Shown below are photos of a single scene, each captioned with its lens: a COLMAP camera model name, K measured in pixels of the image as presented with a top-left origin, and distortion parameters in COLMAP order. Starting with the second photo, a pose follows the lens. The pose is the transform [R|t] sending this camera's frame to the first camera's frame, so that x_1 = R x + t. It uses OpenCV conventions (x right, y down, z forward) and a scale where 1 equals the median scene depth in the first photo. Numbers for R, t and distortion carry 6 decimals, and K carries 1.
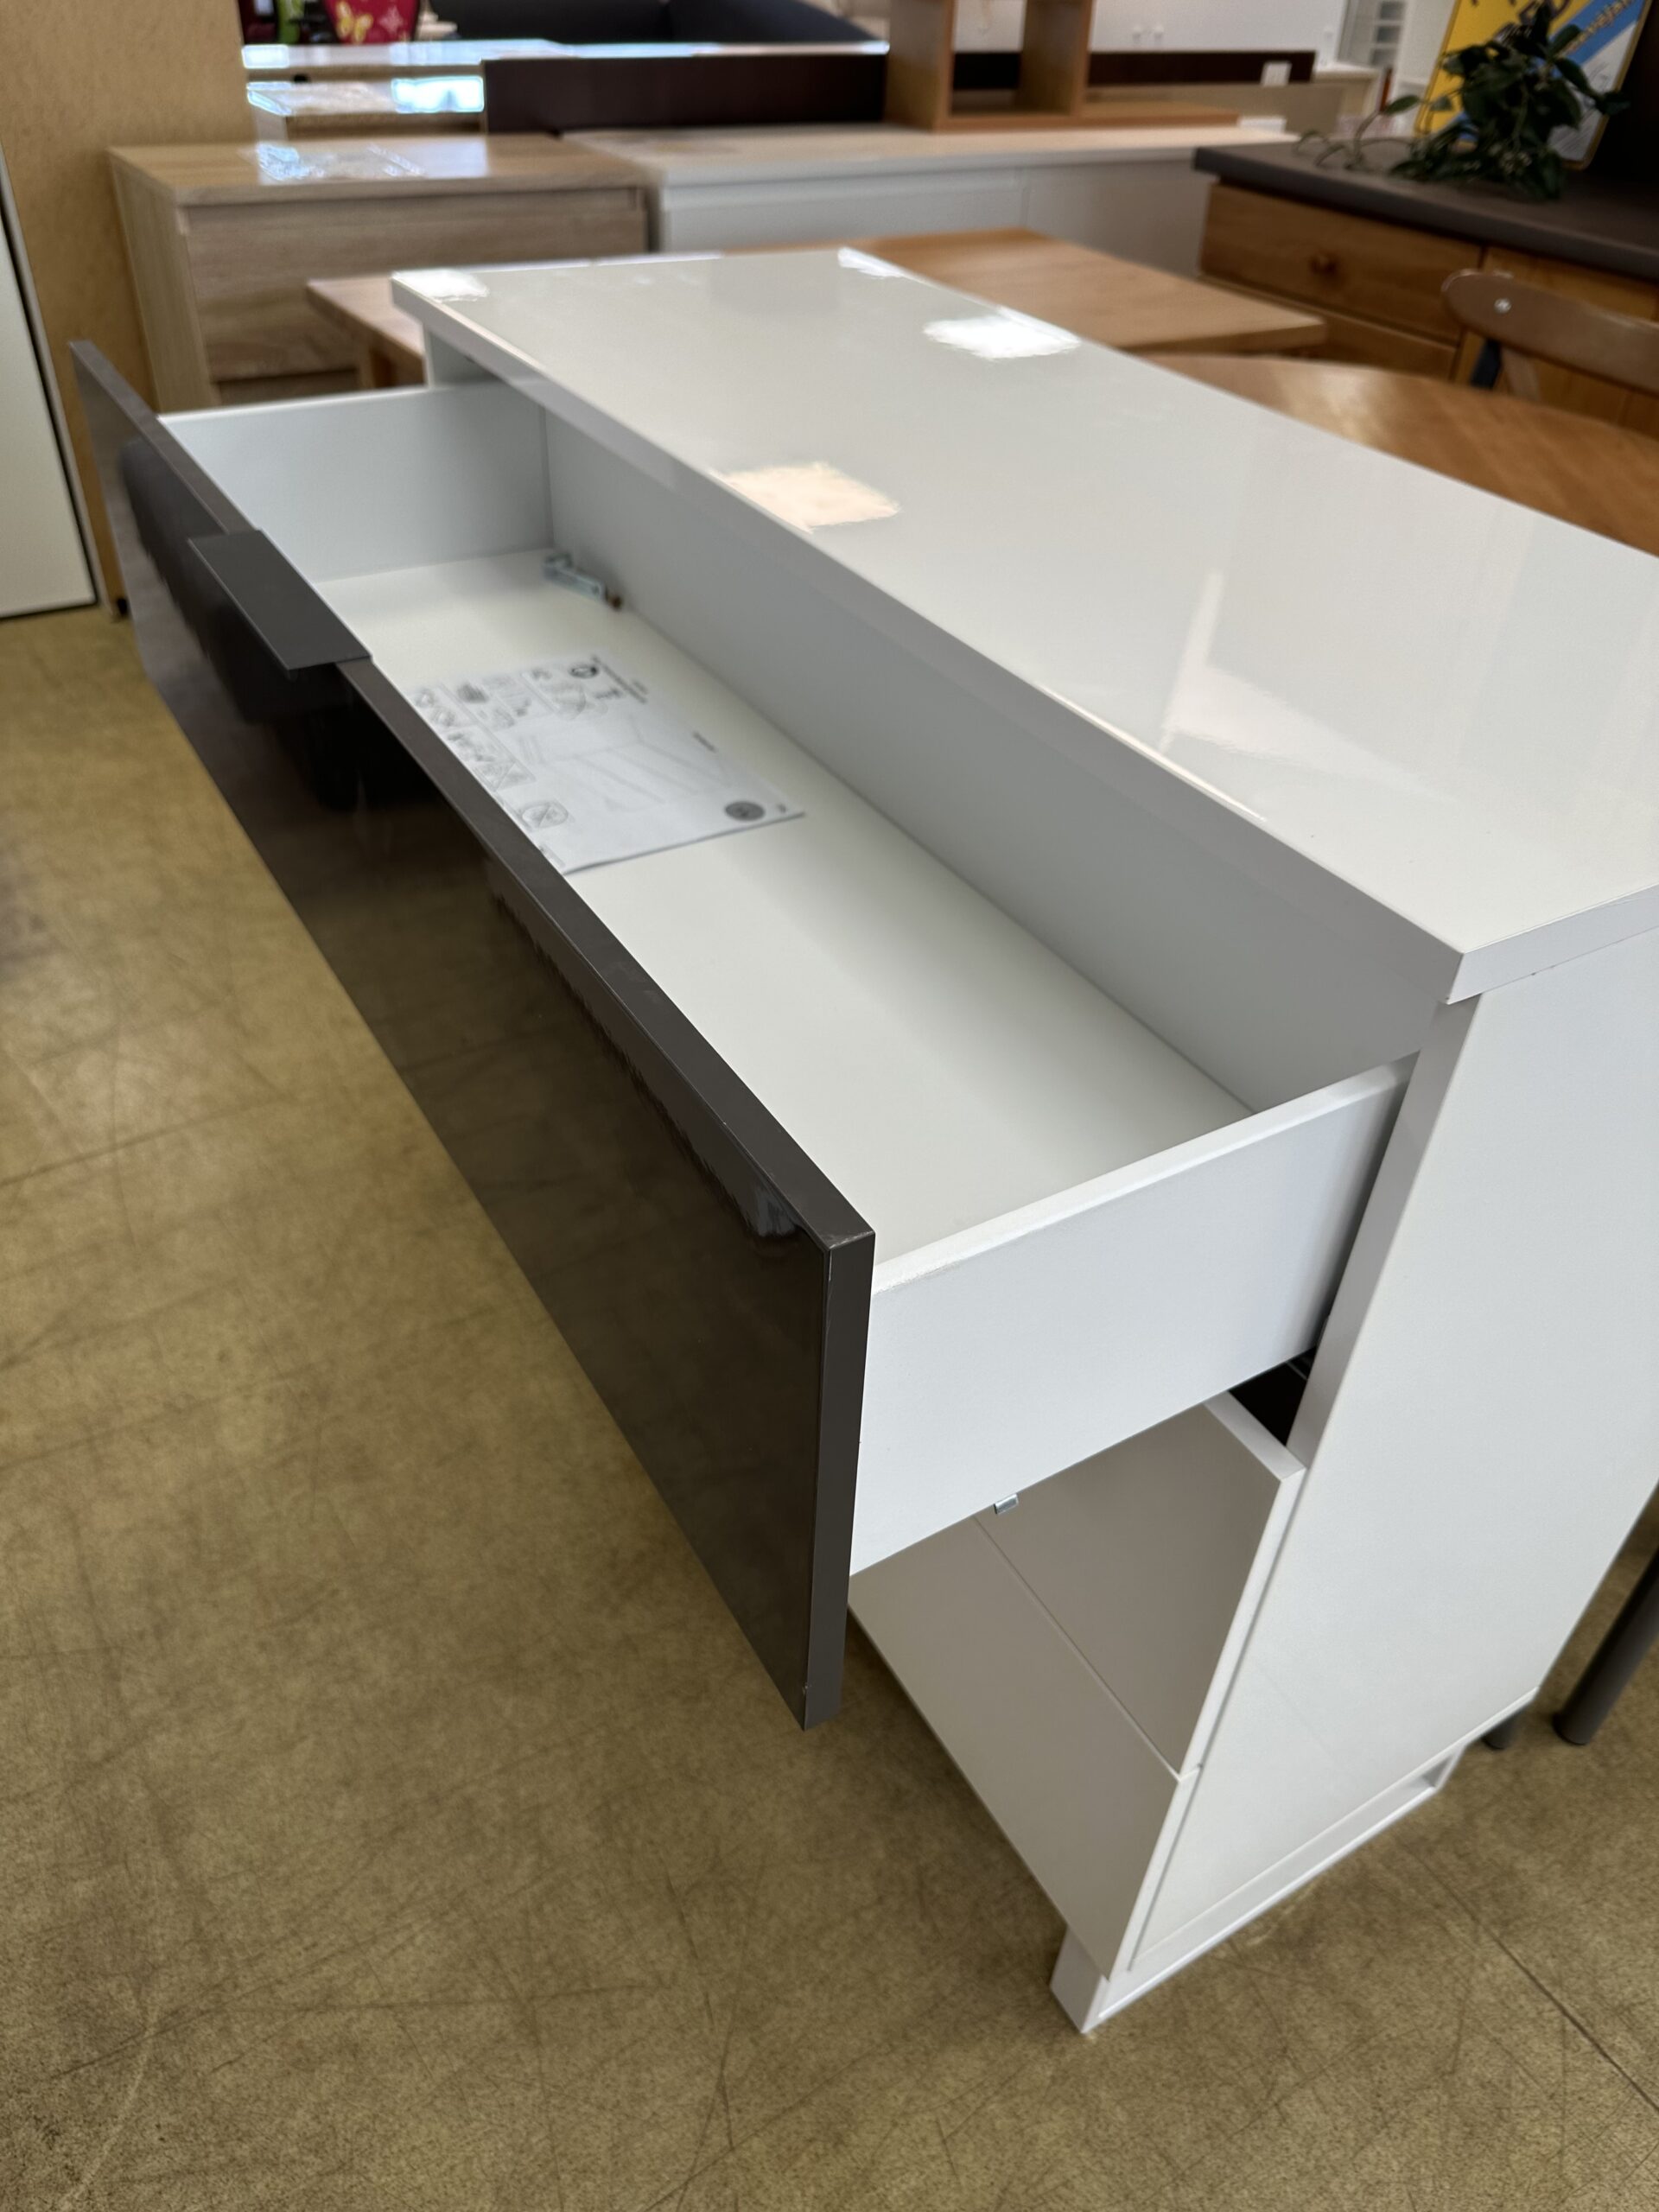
lens RADIAL K [[1578.9, 0, 838.7], [0, 1578.9, 1112.8], [0, 0, 1]] dist [0.001813, -0.014294]
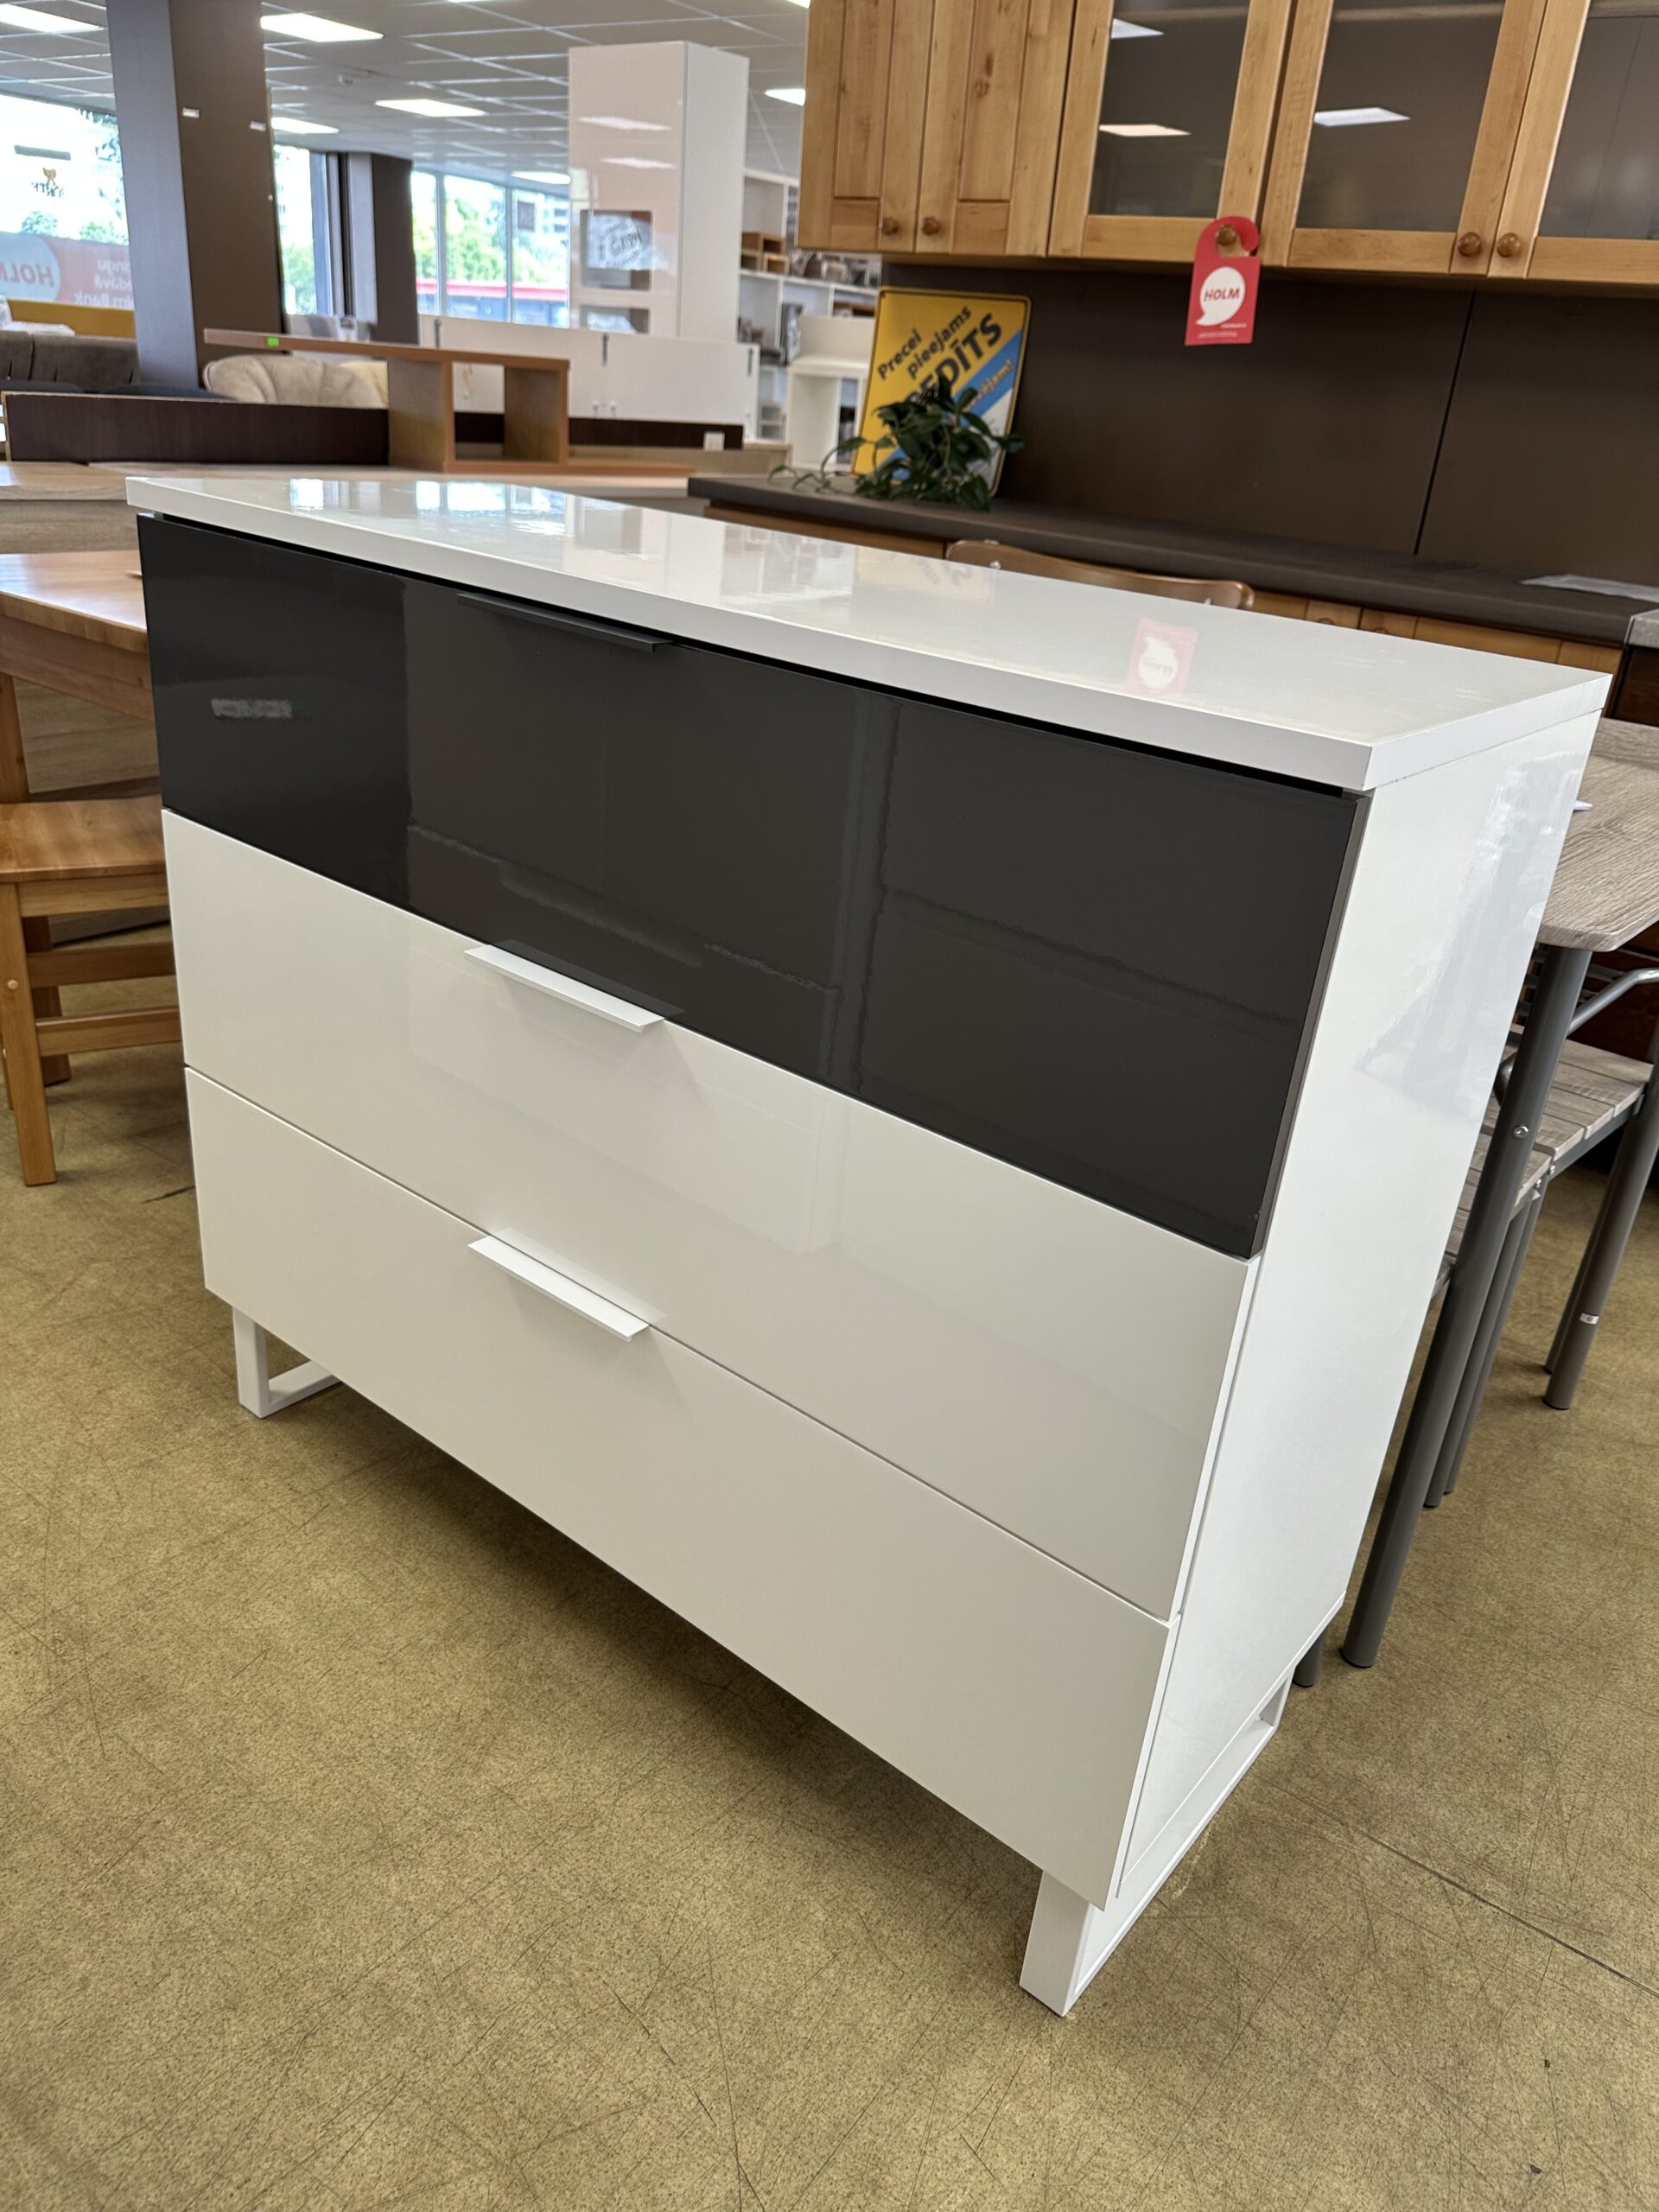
lens RADIAL K [[1578.9, 0, 815.2], [0, 1578.9, 1103.1], [0, 0, 1]] dist [0.001813, -0.014294]
pose [[0.940946, -0.111249, 0.319755, -0.238344], [0.177976, 0.965977, -0.187651, 0.164491], [-0.288000, 0.233478, 0.928732, -0.035264]]
